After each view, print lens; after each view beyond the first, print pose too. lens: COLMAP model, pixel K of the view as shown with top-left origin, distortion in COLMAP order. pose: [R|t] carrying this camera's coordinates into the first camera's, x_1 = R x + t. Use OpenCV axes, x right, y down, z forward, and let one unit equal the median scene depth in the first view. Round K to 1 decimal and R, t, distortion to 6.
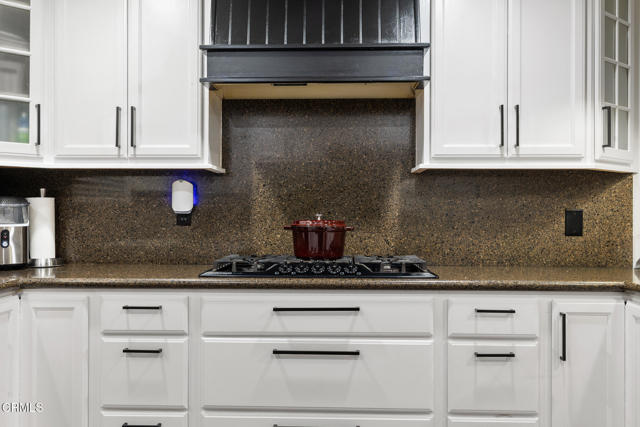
lens RADIAL K [[621.1, 0, 316.7], [0, 621.1, 208.3], [0, 0, 1]] dist [0.010942, 0.000000]
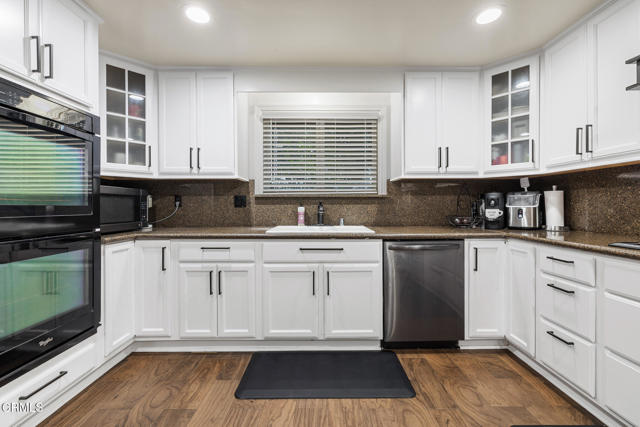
lens RADIAL K [[270.4, 0, 321.3], [0, 270.4, 205.7], [0, 0, 1]] dist [0.000630, 0.000512]
pose [[0.041995, -0.003870, -0.999110, 0.311961], [0.010660, 0.999937, -0.003425, 0.021551], [0.999061, -0.010506, 0.042033, 0.348894]]
